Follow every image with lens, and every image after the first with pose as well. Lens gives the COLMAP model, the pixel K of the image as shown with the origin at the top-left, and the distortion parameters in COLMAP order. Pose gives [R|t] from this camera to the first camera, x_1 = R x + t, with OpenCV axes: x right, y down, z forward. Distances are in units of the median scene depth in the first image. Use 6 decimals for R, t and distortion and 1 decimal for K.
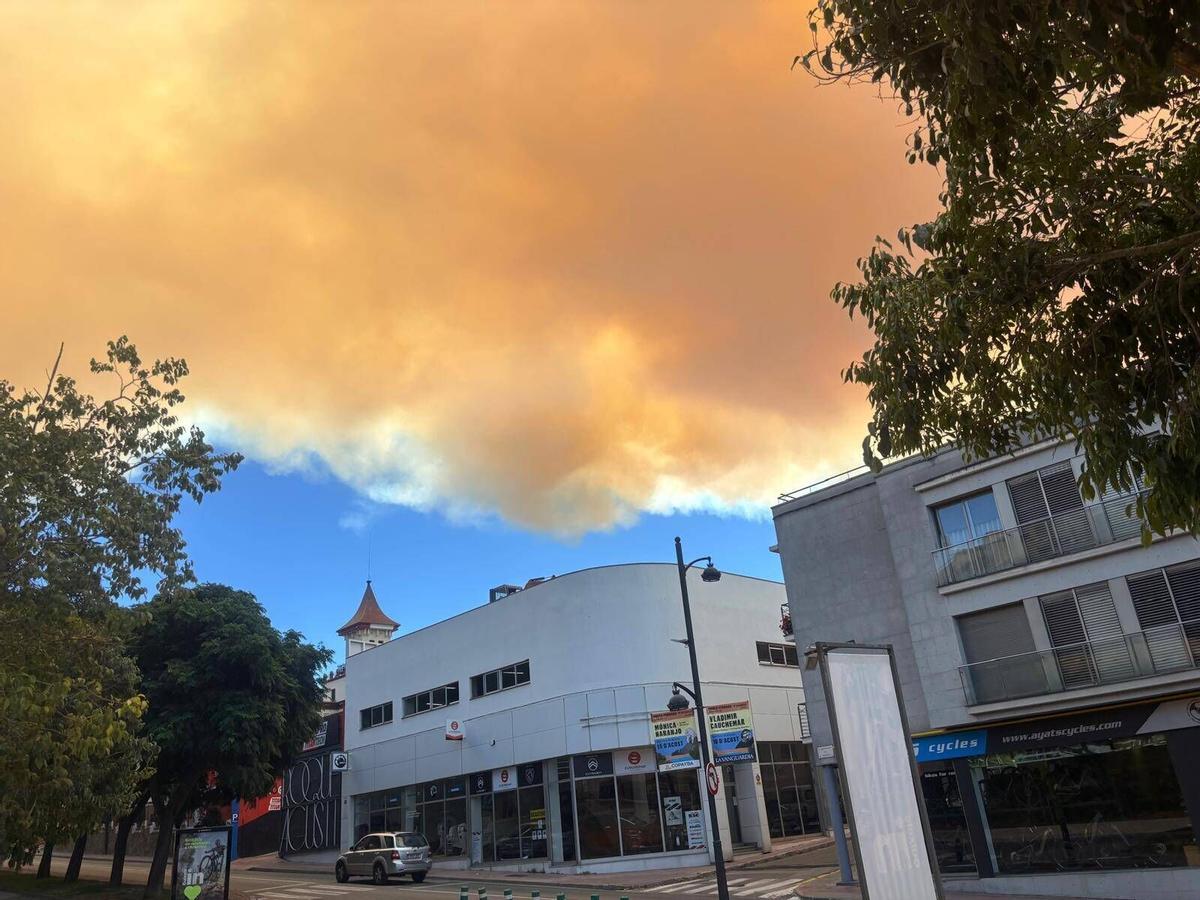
lens RADIAL K [[915.8, 0, 600.0], [0, 915.8, 450.0], [0, 0, 1]] dist [-0.001092, -0.005162]
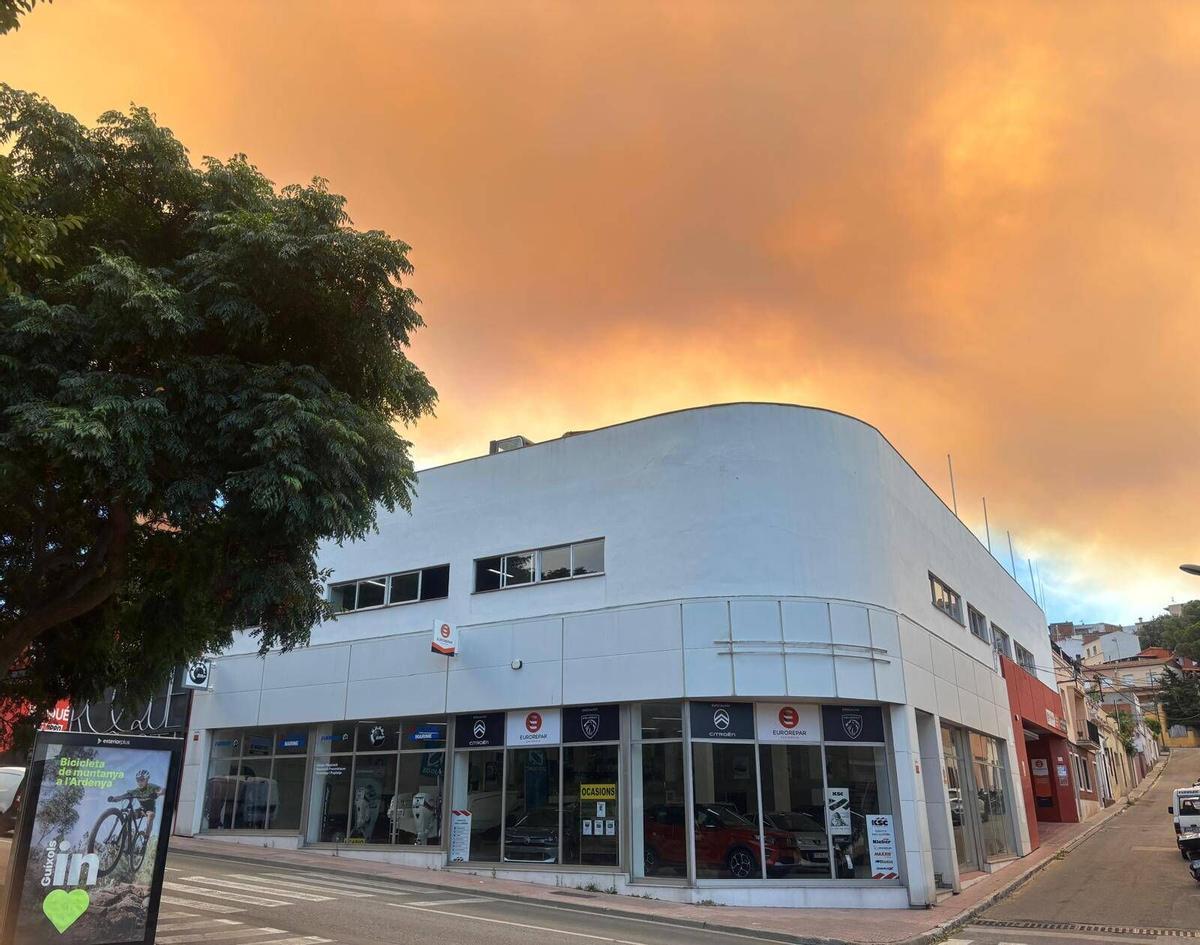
lens RADIAL K [[959.9, 0, 551.0], [0, 959.9, 469.5], [0, 0, 1]] dist [0.003947, 0.005673]
pose [[0.968948, 0.168815, 0.180671, -0.241512], [-0.175790, 0.984154, 0.023202, 0.184774], [-0.173892, -0.054242, 0.983270, 0.409660]]
